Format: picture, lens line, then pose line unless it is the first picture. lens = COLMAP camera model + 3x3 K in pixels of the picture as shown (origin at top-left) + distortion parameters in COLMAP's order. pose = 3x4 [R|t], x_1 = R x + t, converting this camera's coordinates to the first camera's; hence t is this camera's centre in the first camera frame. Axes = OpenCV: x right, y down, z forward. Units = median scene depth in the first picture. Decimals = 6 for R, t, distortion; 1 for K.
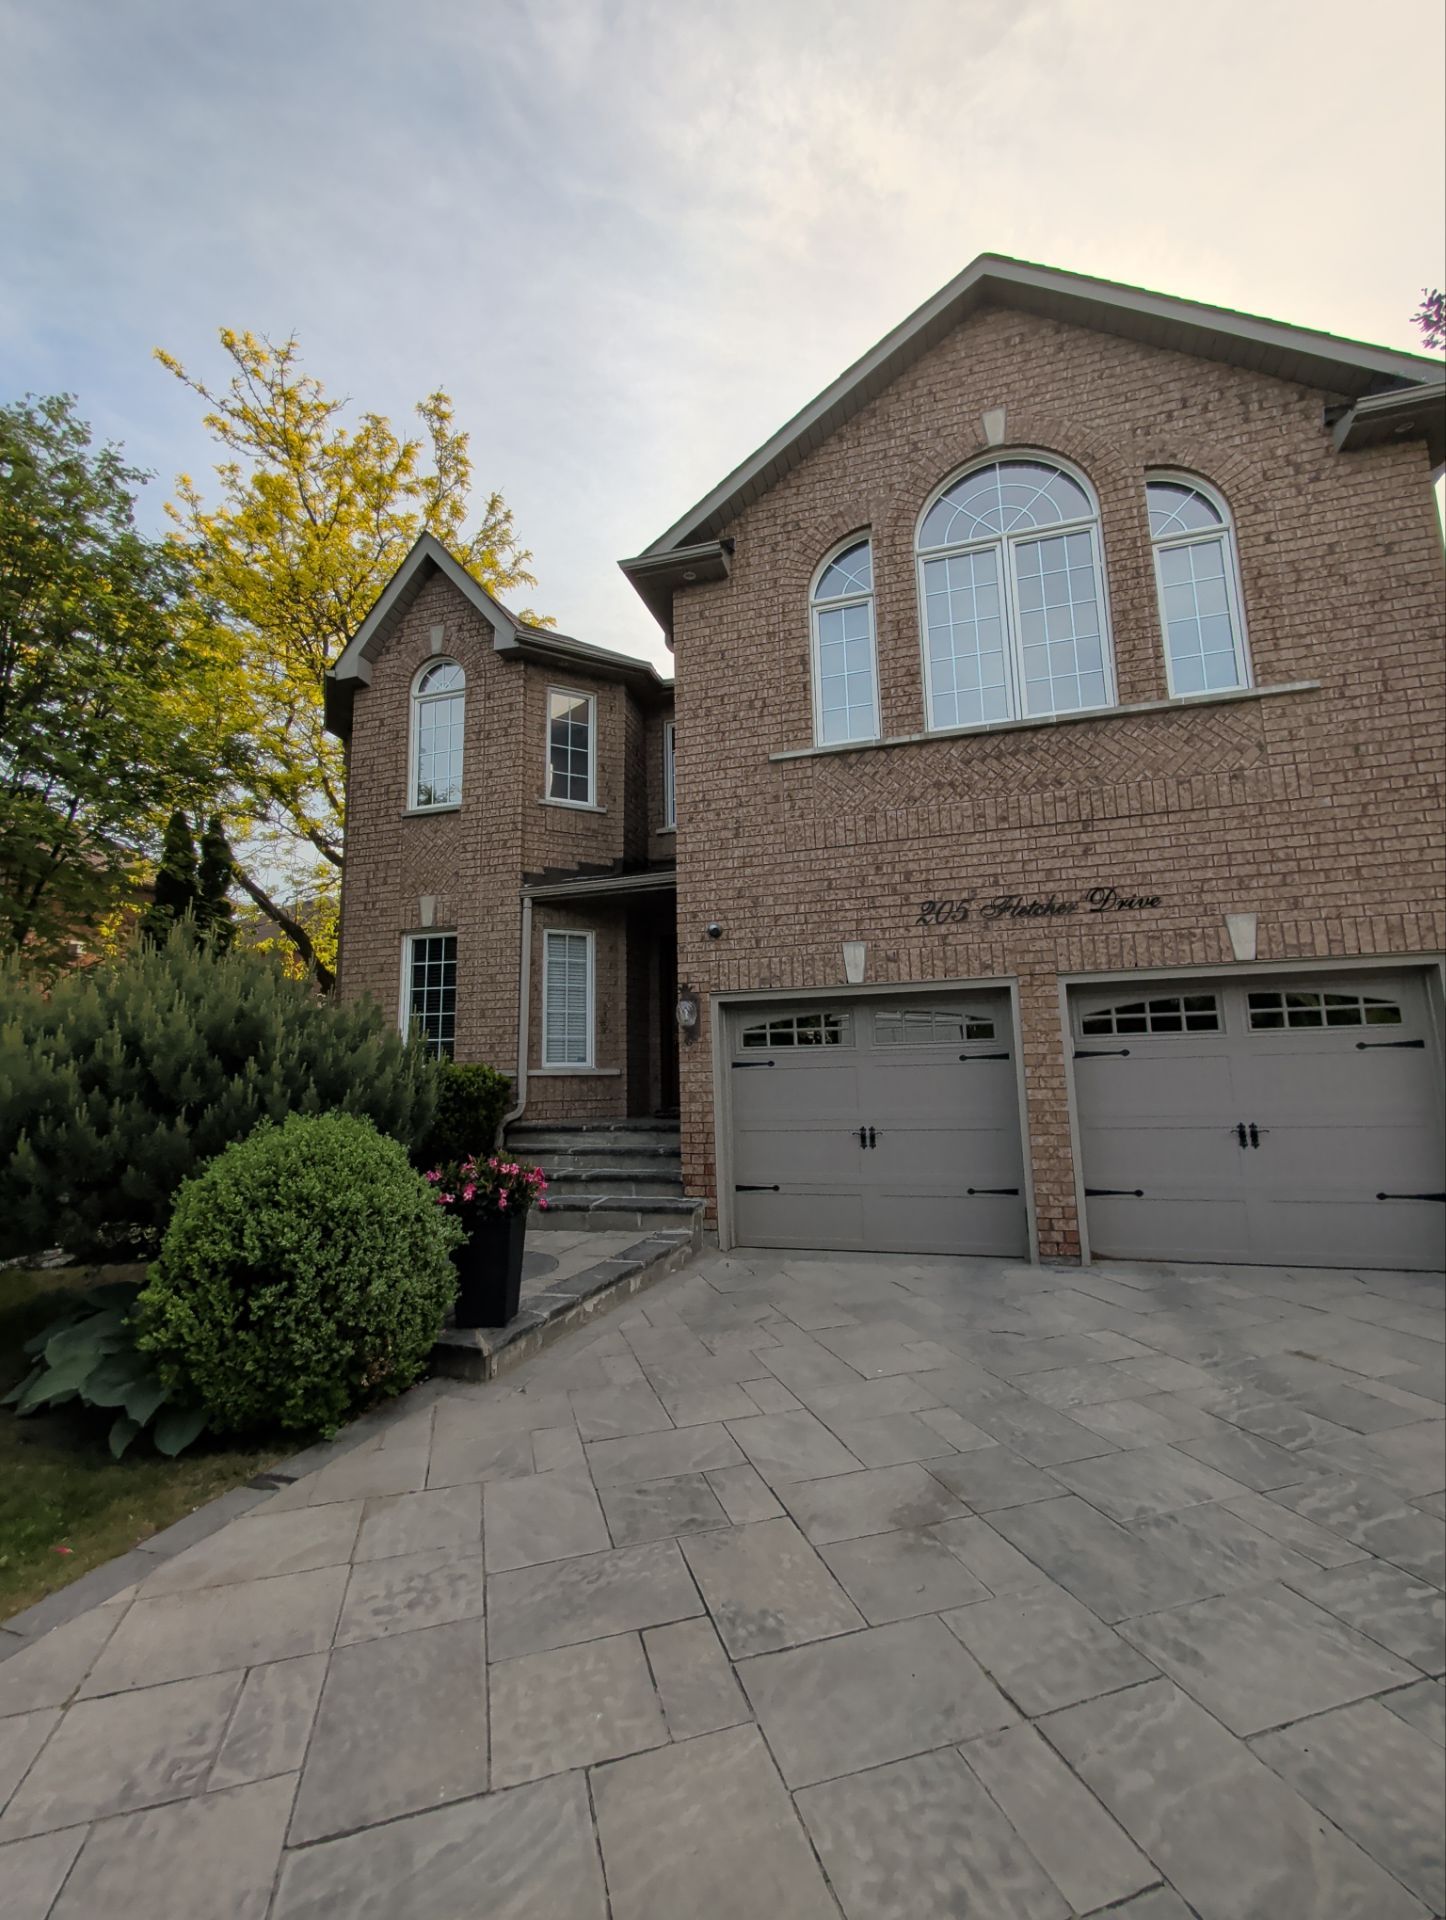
lens RADIAL K [[809.5, 0, 724.1], [0, 809.5, 956.1], [0, 0, 1]] dist [-0.002267, -0.000171]
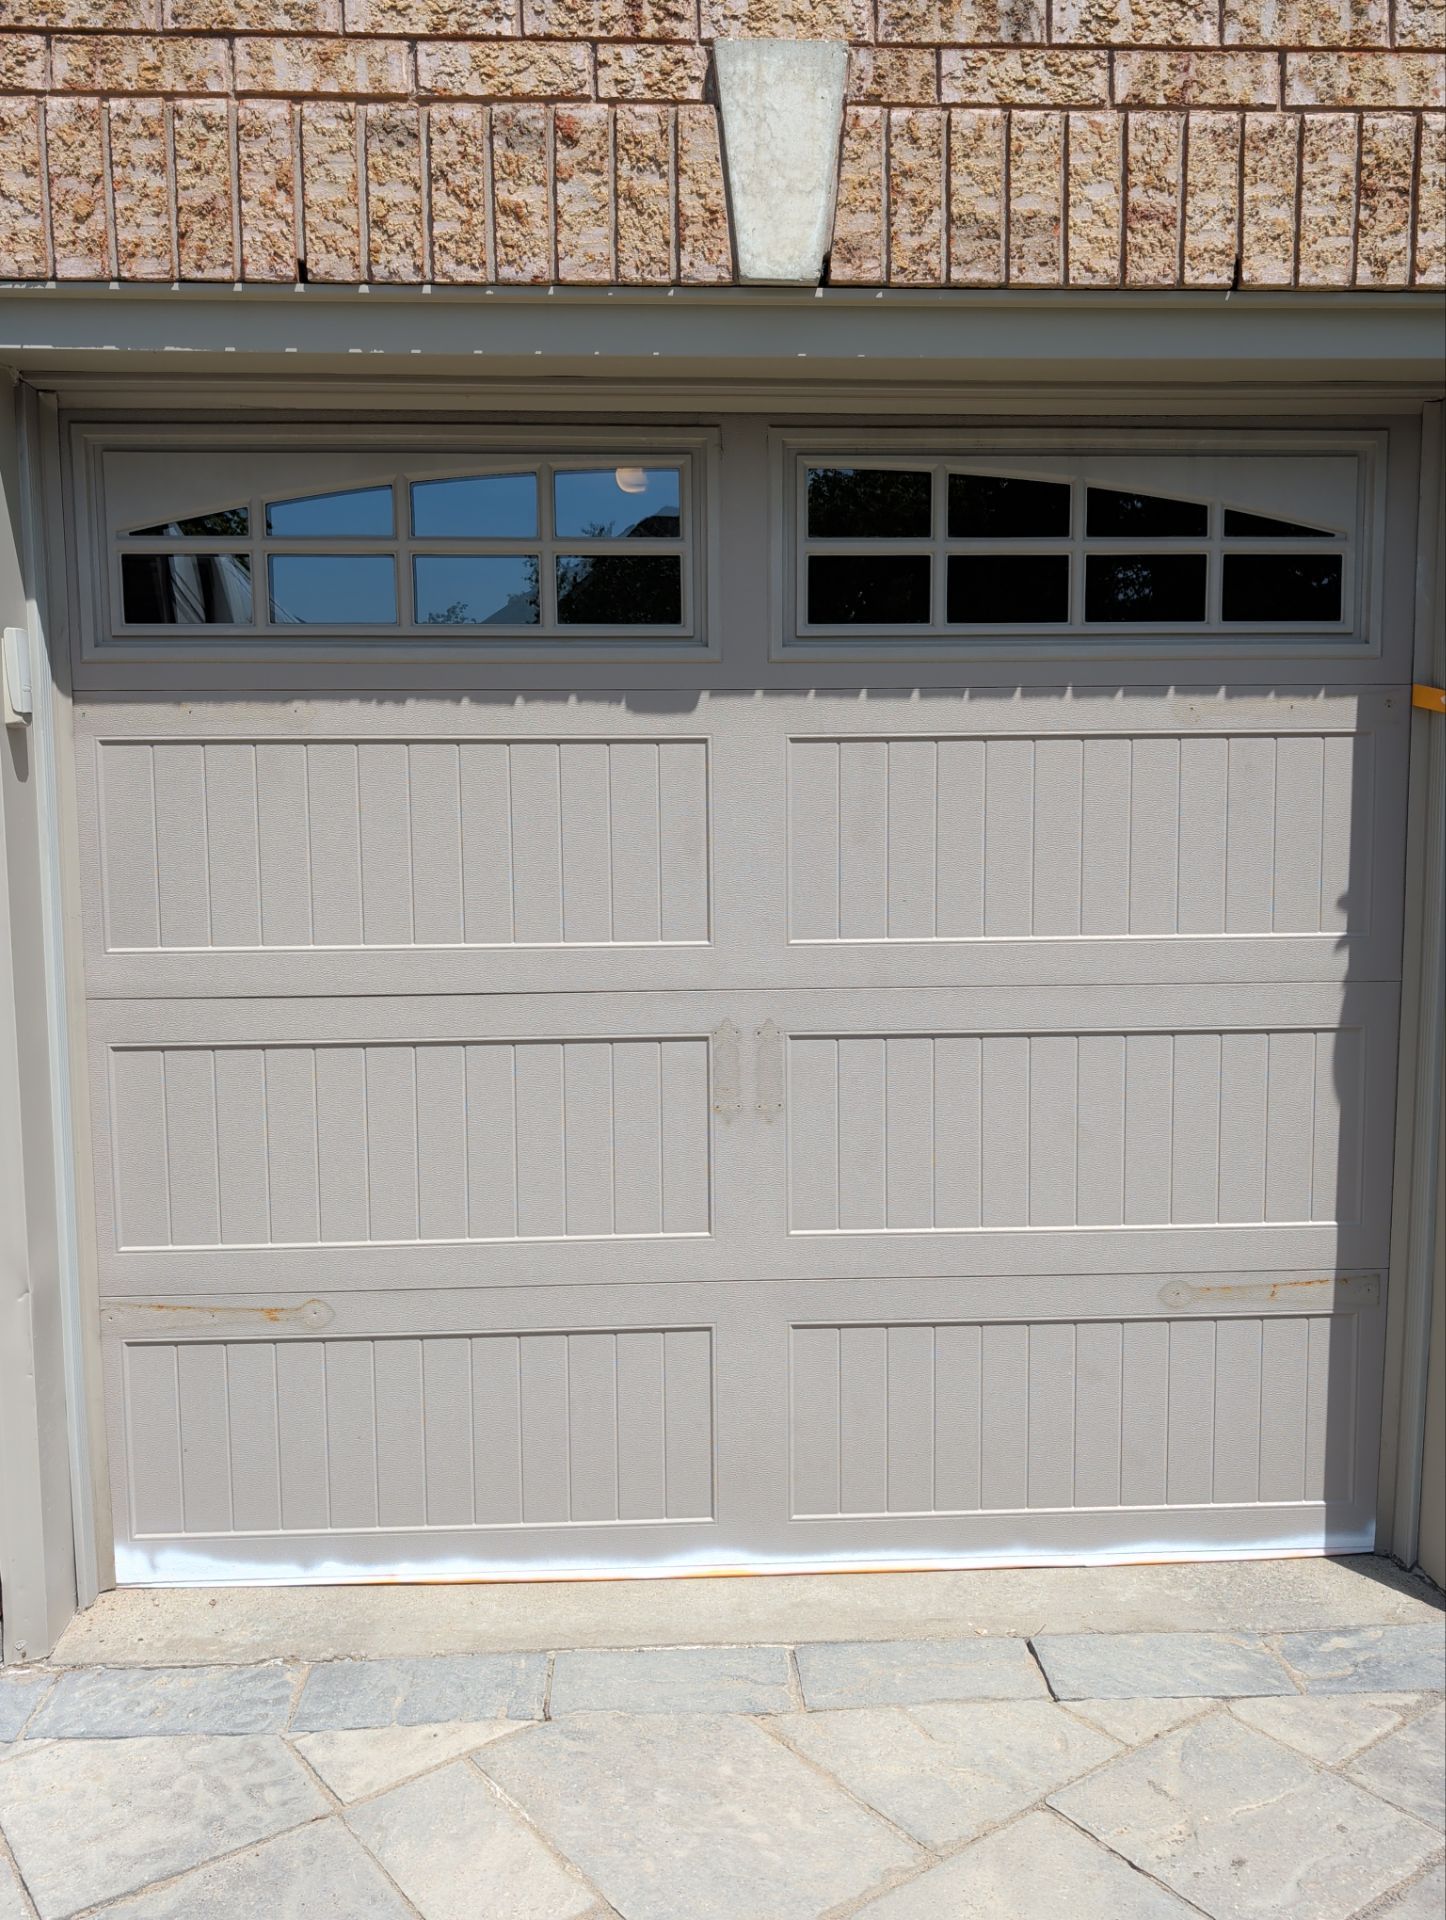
lens RADIAL K [[1616.5, 0, 723.3], [0, 1616.5, 965.1], [0, 0, 1]] dist [0.011040, 0.001344]
pose [[0.940039, -0.016735, 0.340657, 0.462971], [-0.066711, 0.970482, 0.231764, 0.076902], [-0.334480, -0.240593, 0.911174, 0.553808]]
